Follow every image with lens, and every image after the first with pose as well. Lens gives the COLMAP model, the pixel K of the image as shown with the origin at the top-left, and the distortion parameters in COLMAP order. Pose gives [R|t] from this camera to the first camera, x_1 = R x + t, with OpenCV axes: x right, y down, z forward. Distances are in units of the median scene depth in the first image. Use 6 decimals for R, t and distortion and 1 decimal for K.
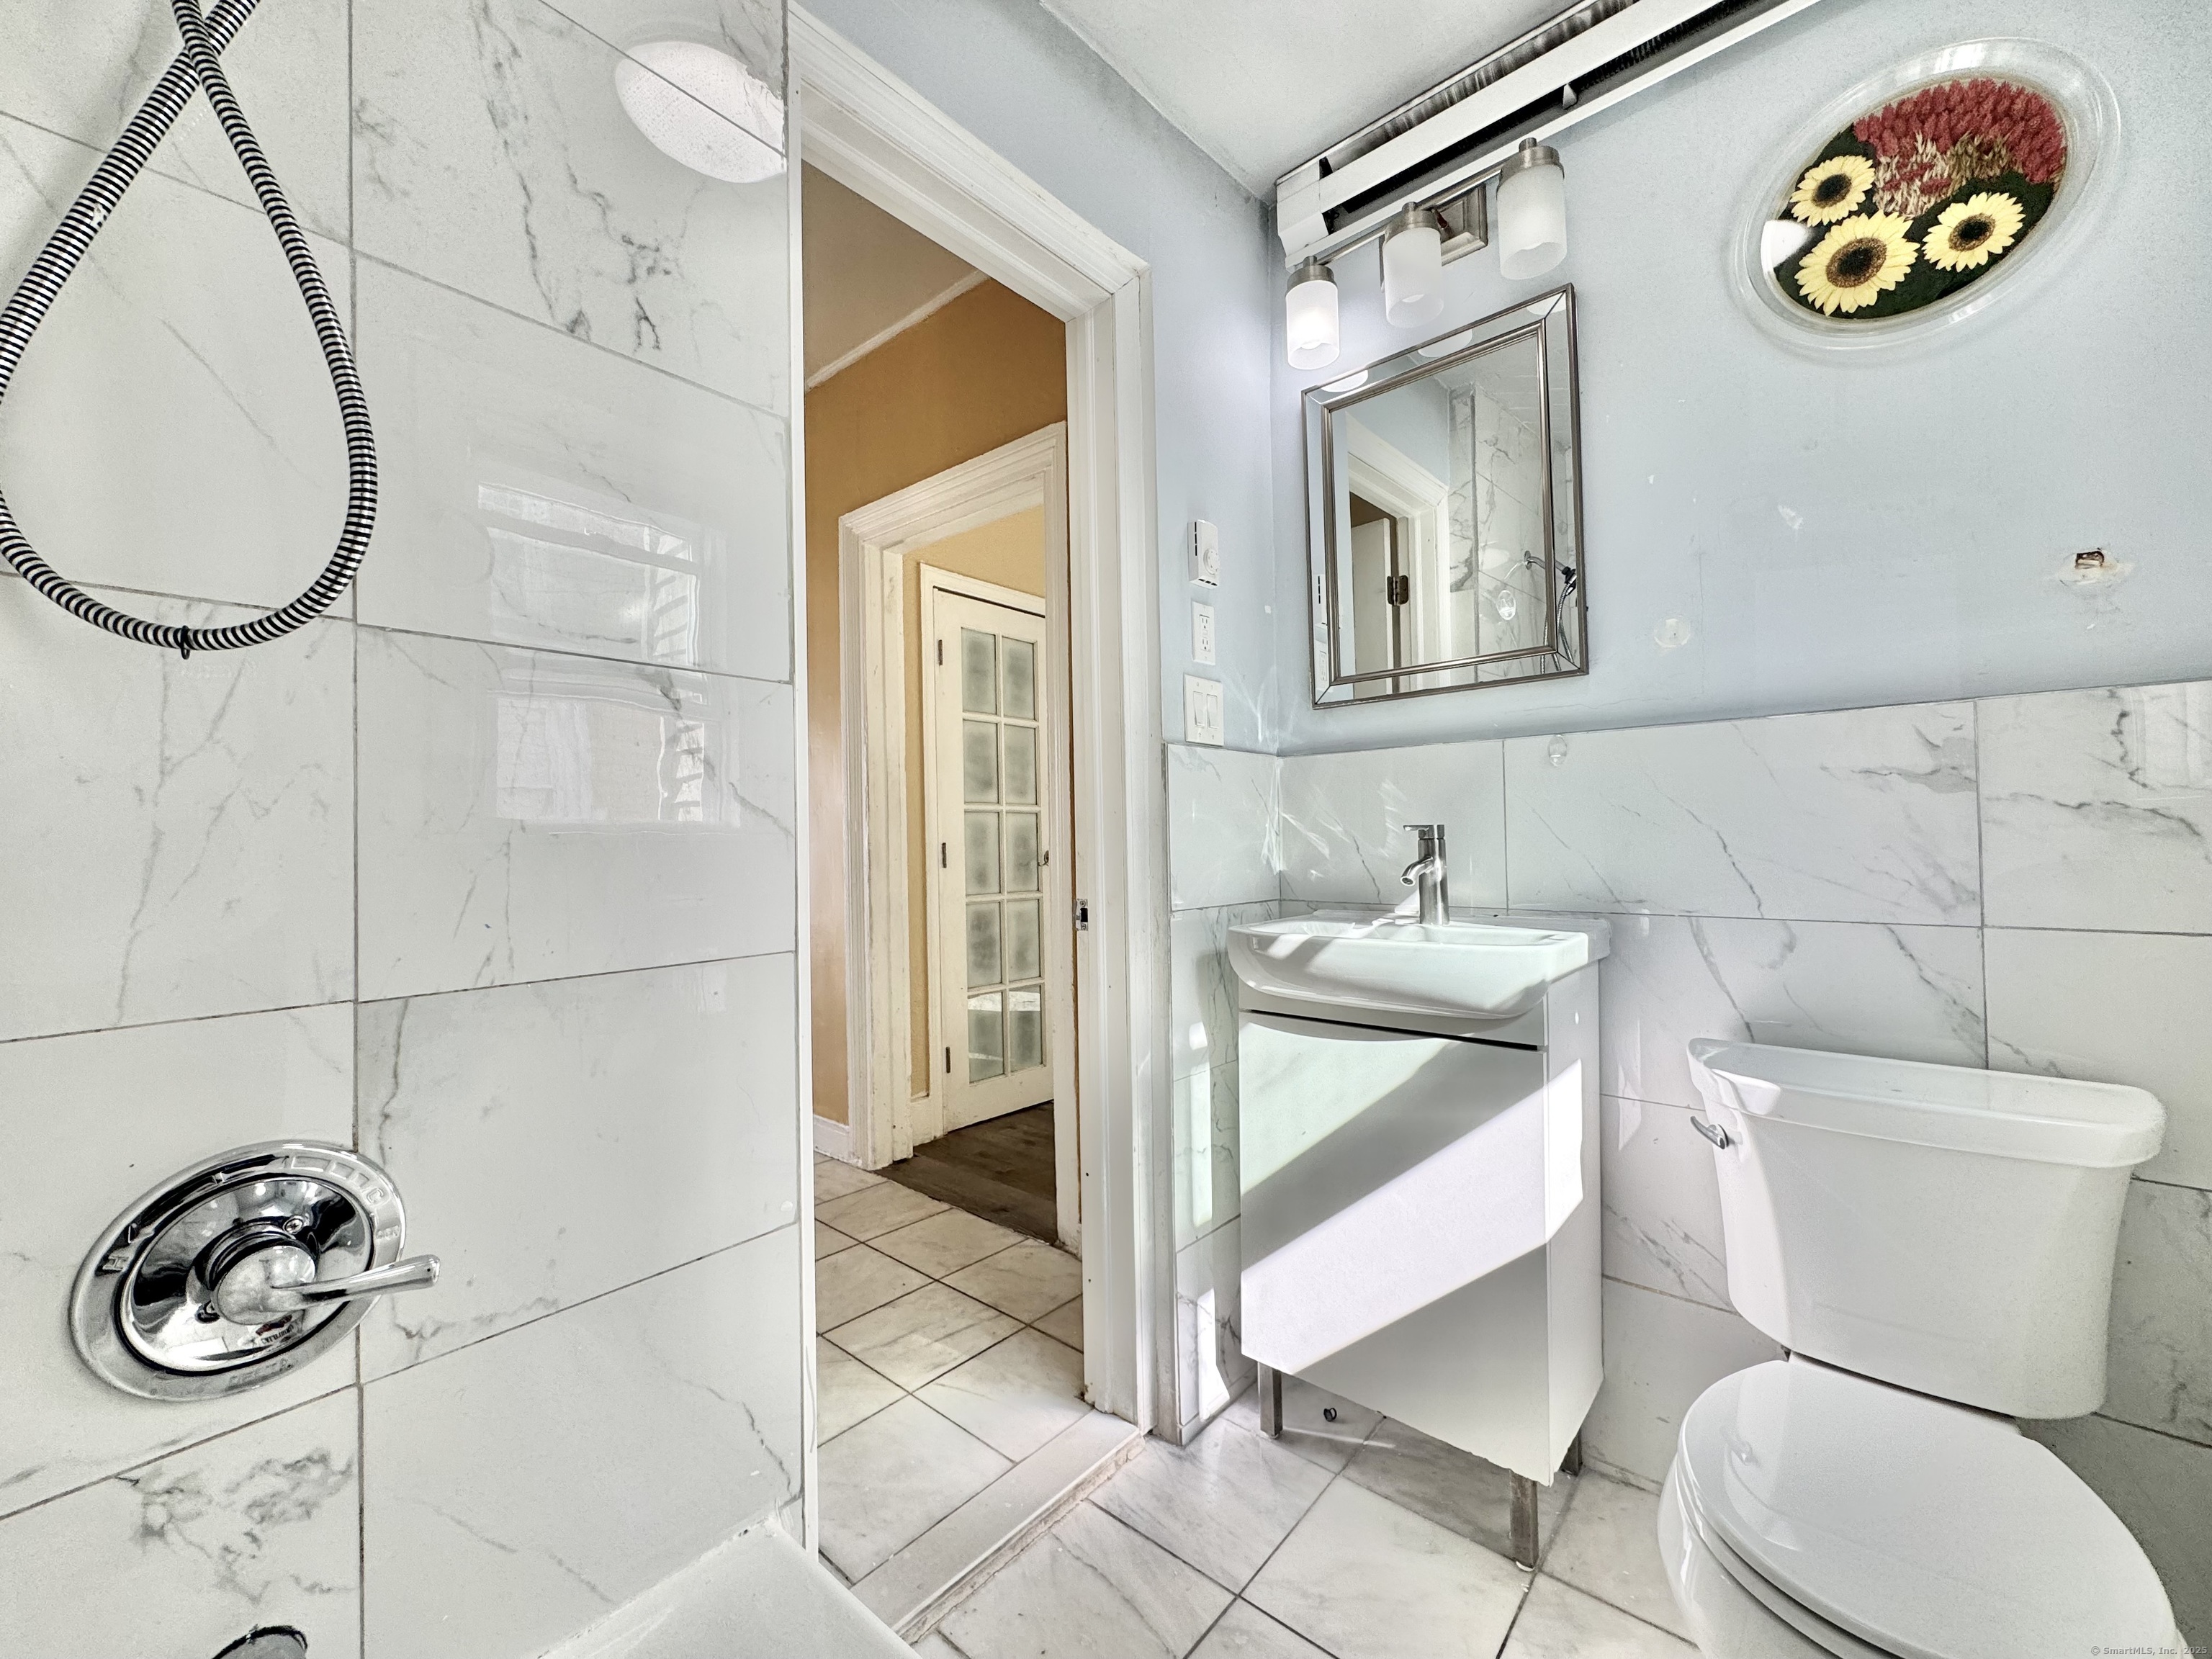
lens RADIAL K [[880.3, 0, 1105.7], [0, 880.3, 830.7], [0, 0, 1]] dist [-0.004457, 0.000738]
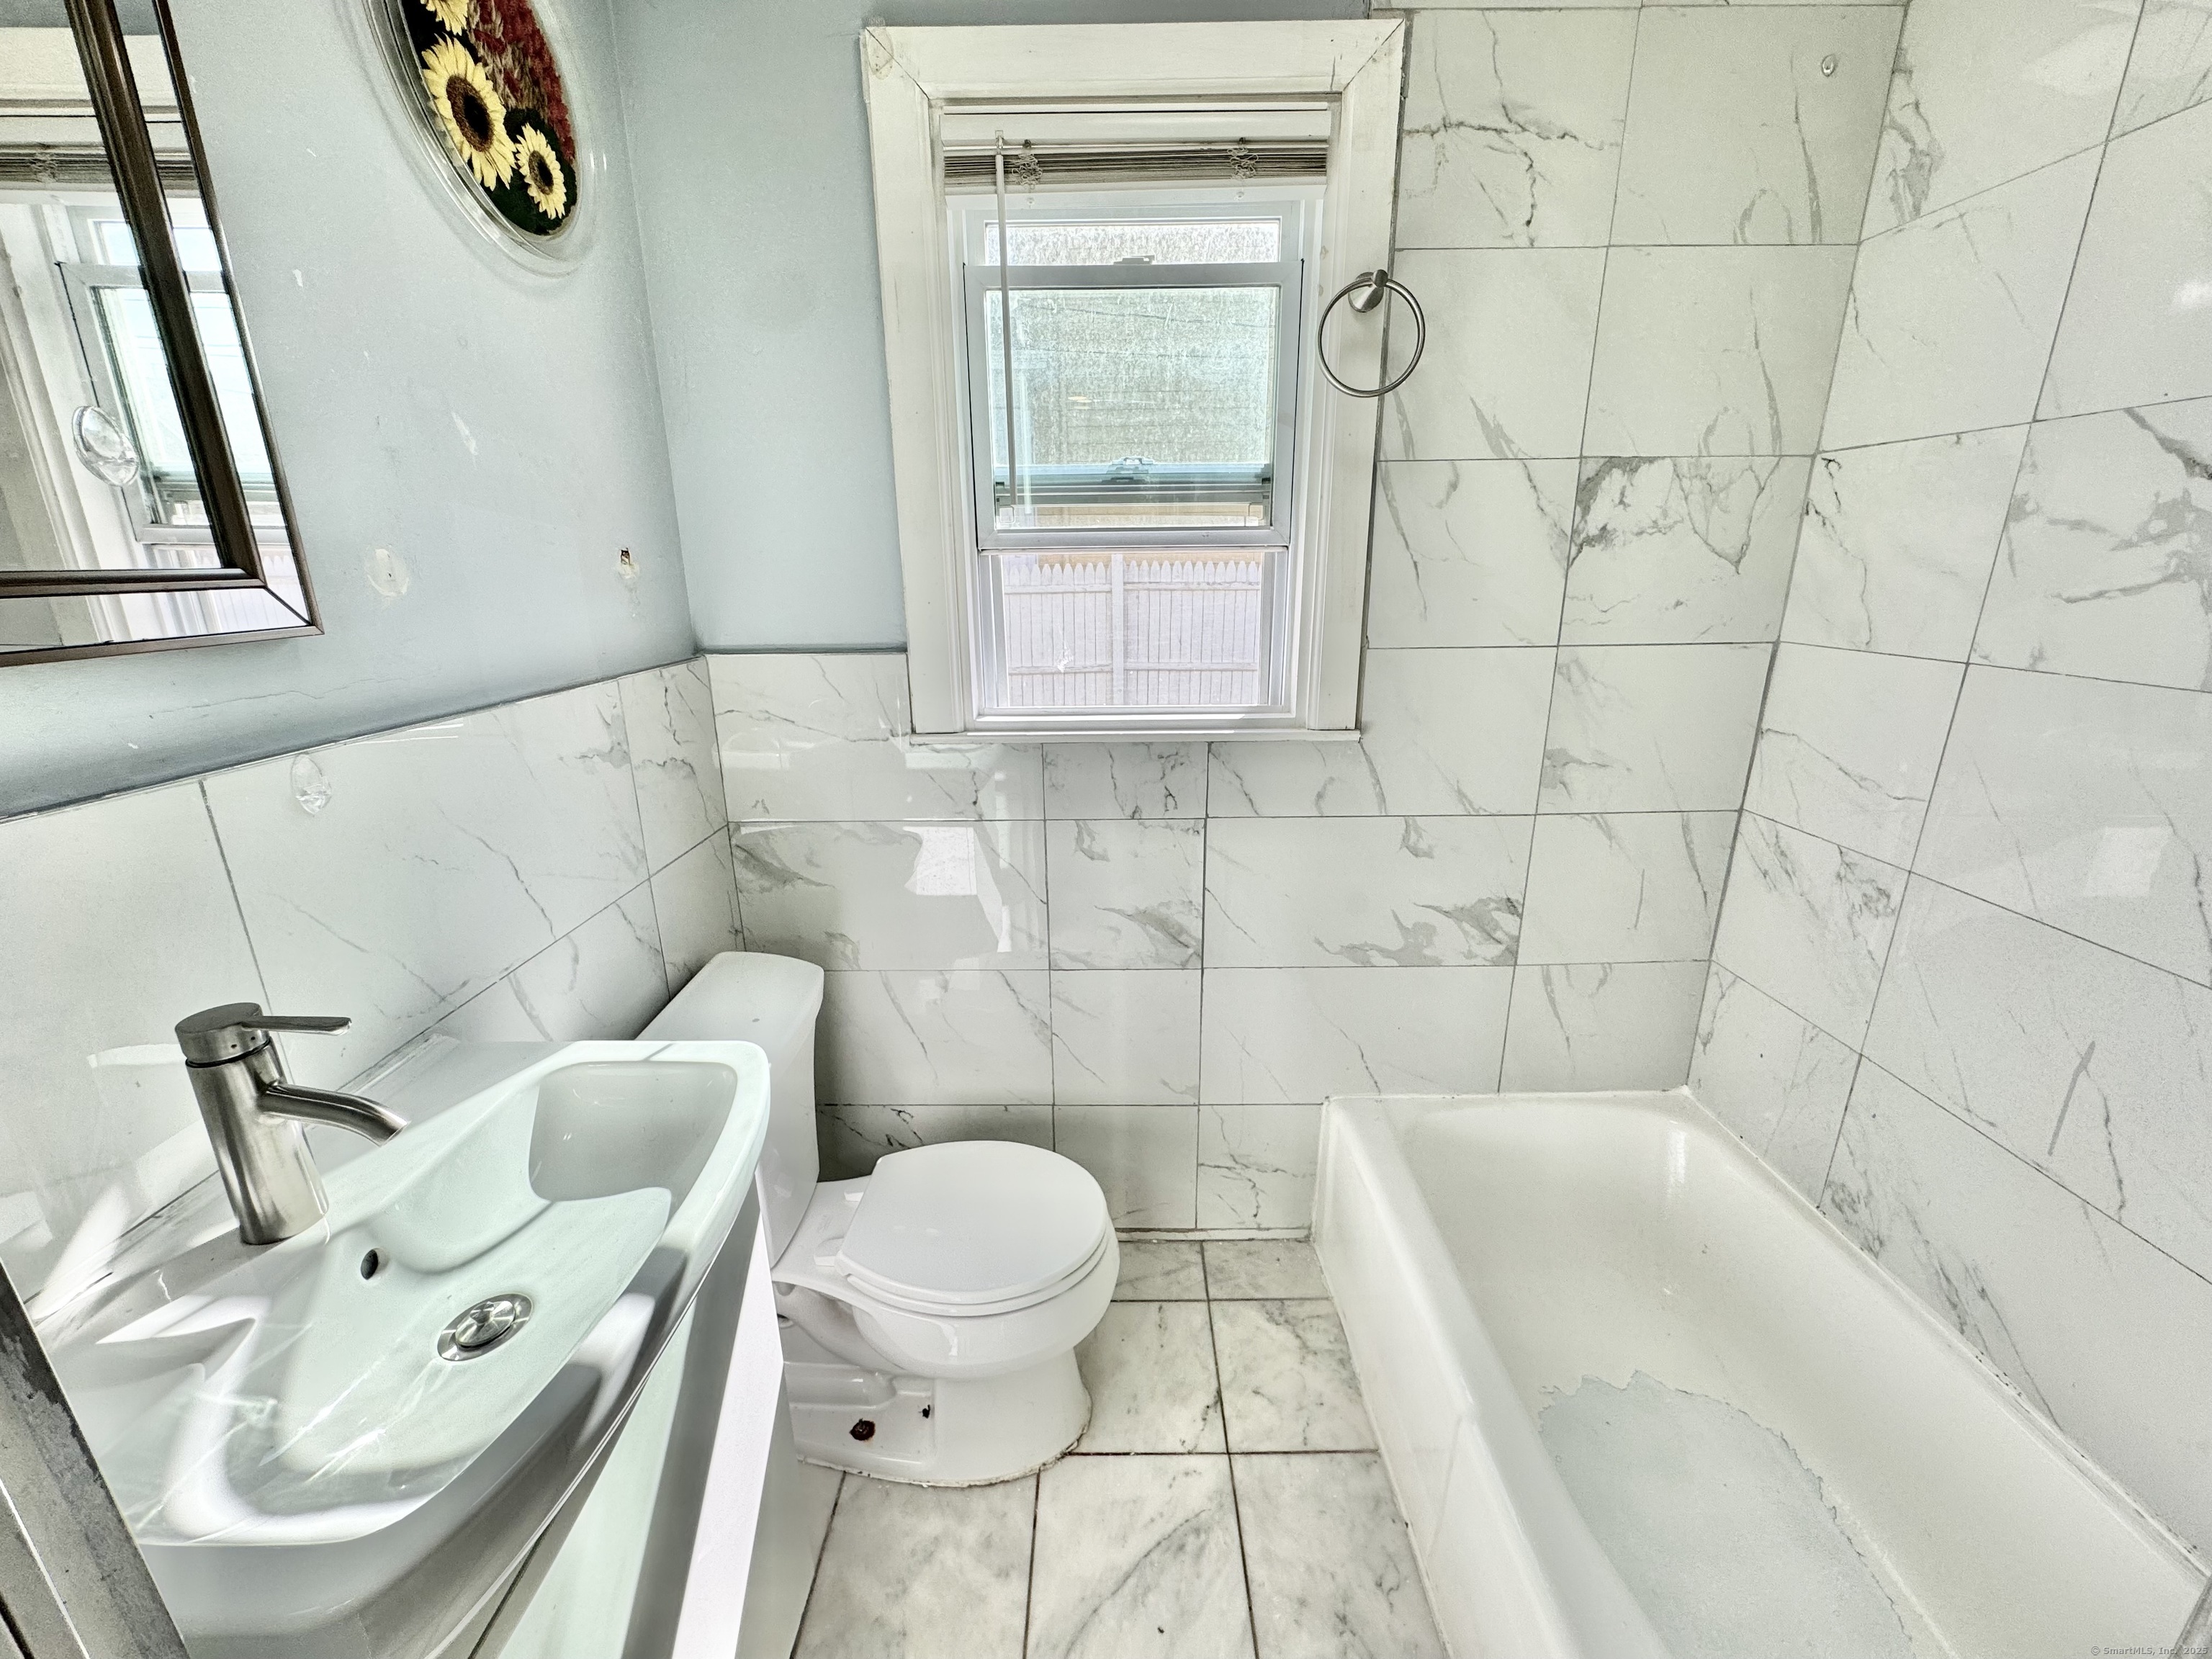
lens RADIAL K [[880.3, 0, 1106.5], [0, 880.3, 822.3], [0, 0, 1]] dist [-0.004457, 0.000738]
pose [[-0.653720, -0.197301, 0.730563, -0.211669], [0.004331, 0.964421, 0.264334, -0.251950], [-0.756724, 0.175965, -0.629607, 1.206713]]
